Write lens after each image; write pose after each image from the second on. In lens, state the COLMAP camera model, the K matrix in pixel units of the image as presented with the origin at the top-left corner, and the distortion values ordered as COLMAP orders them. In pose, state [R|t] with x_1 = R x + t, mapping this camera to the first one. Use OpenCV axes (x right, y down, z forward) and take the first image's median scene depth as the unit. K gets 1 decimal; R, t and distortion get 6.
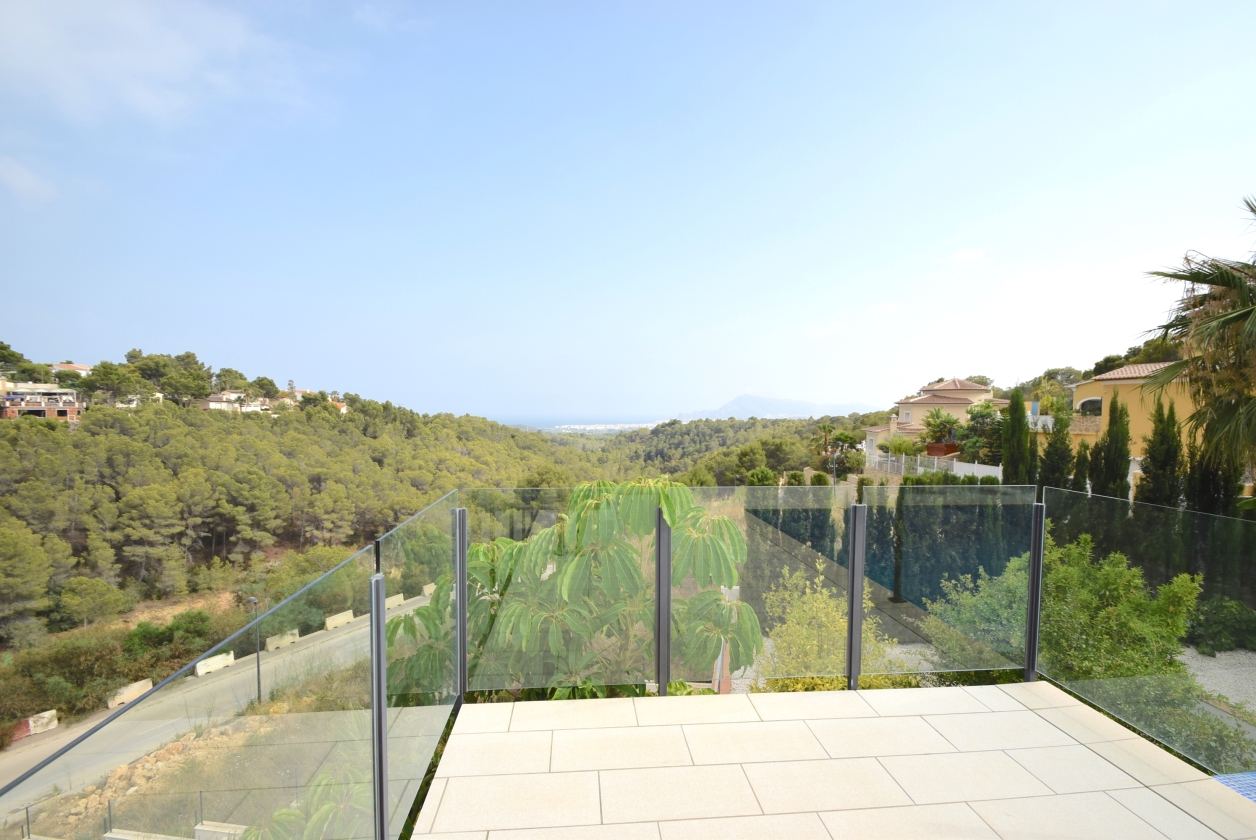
lens RADIAL K [[555.0, 0, 631.8], [0, 555.0, 447.2], [0, 0, 1]] dist [0.006957, -0.013129]
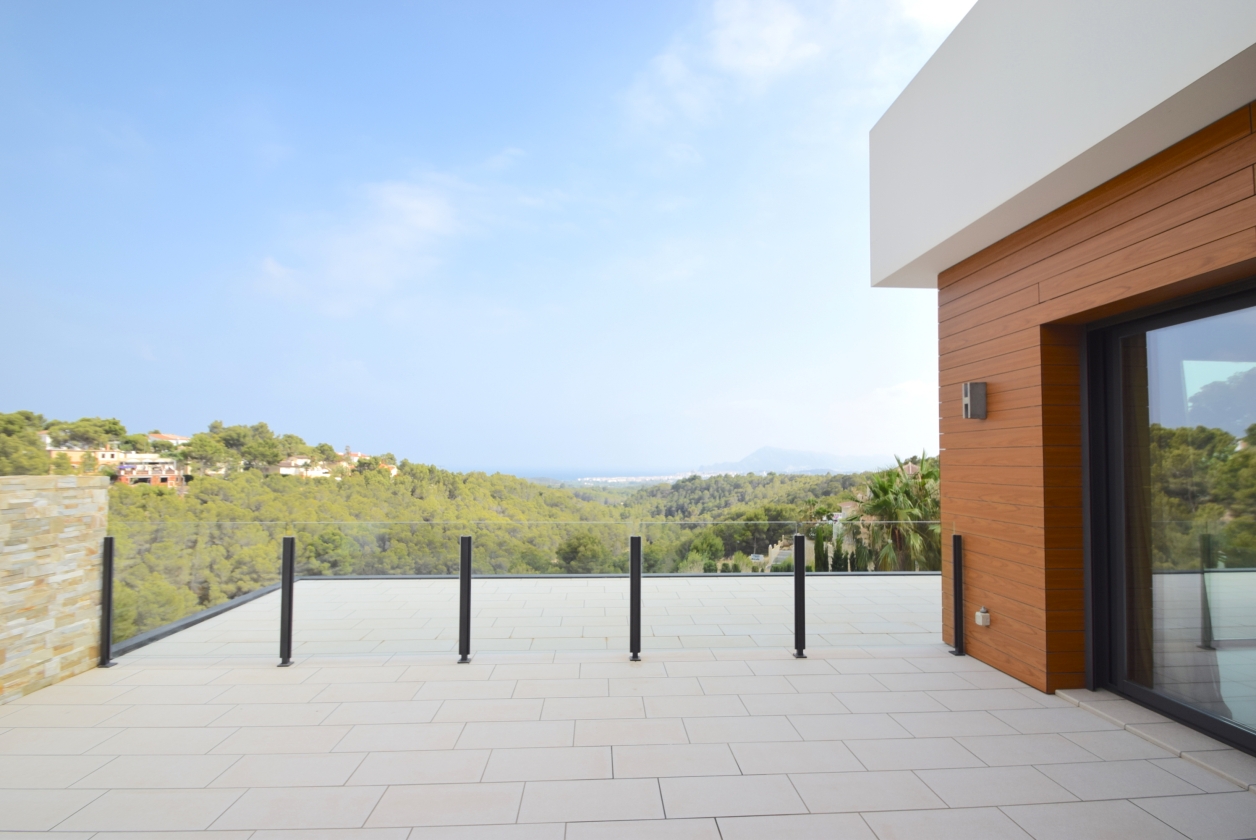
lens RADIAL K [[555.0, 0, 635.9], [0, 555.0, 445.2], [0, 0, 1]] dist [0.006957, -0.013129]
pose [[0.999518, -0.001826, -0.031004, 0.000394], [-0.001182, 0.995312, -0.096712, -0.018119], [0.031036, 0.096702, 0.994829, -0.113481]]
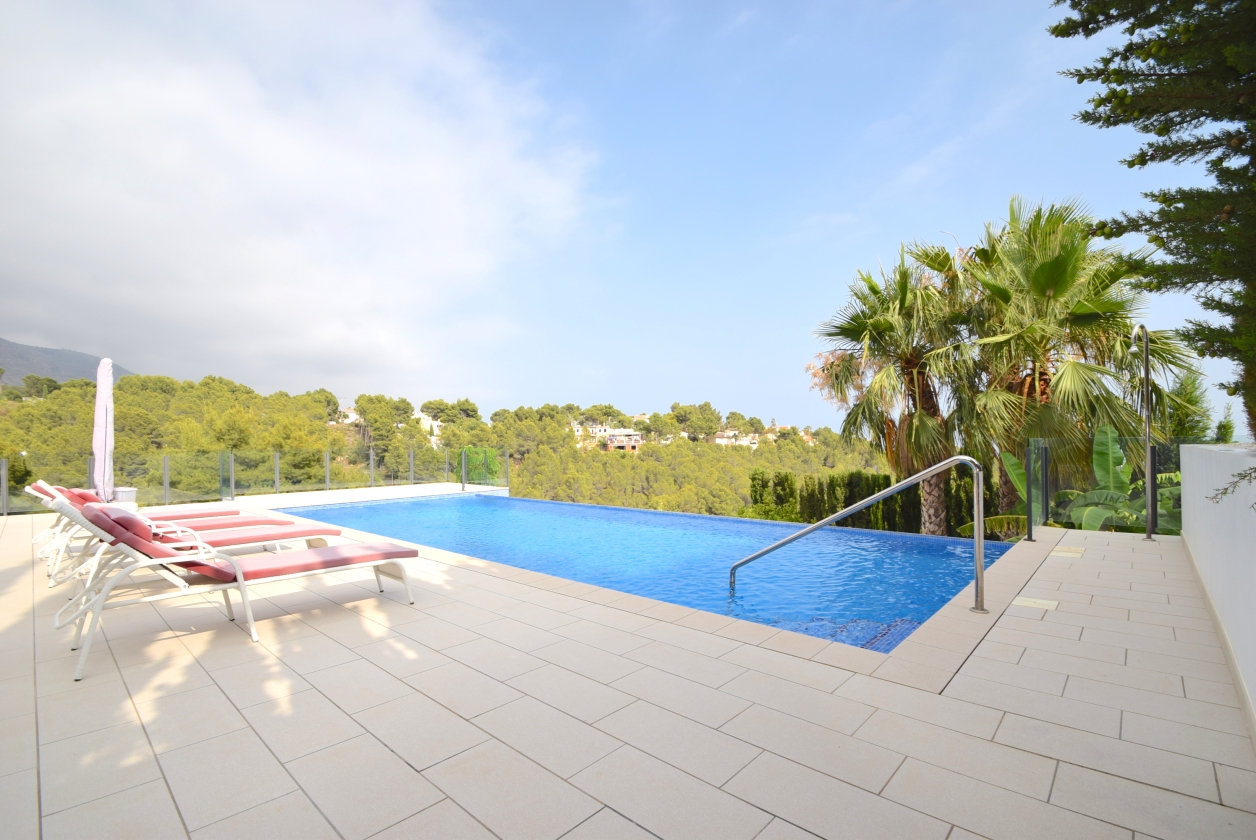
lens RADIAL K [[555.0, 0, 637.5], [0, 555.0, 418.2], [0, 0, 1]] dist [0.006957, -0.013129]
pose [[0.669985, -0.051955, -0.740555, 0.104900], [-0.029828, 0.994858, -0.096782, 0.005626], [0.741775, 0.086932, 0.664990, -0.028859]]
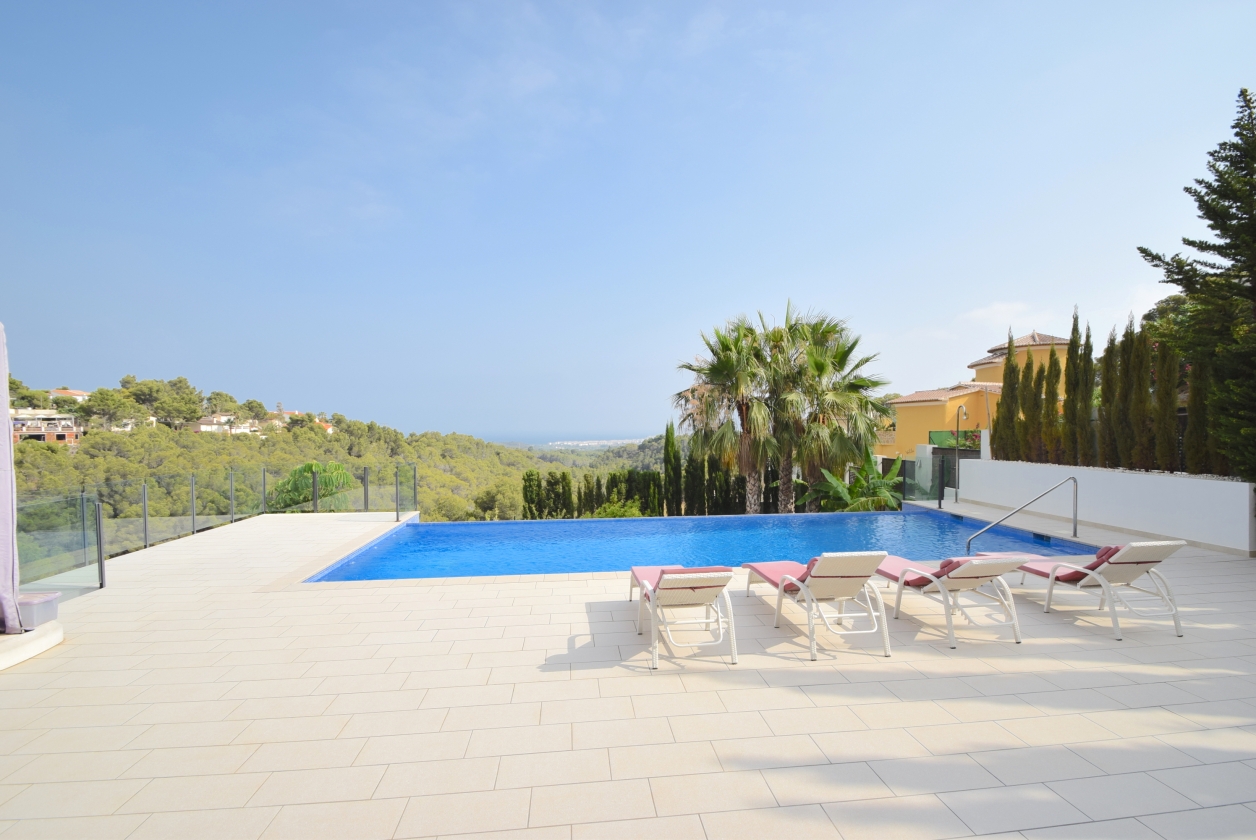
lens RADIAL K [[555.0, 0, 634.3], [0, 555.0, 446.5], [0, 0, 1]] dist [0.006957, -0.013129]
pose [[0.999804, -0.013328, 0.014628, 0.046024], [0.013752, 0.999477, -0.029260, 0.002042], [-0.014231, 0.029455, 0.999465, -0.062559]]
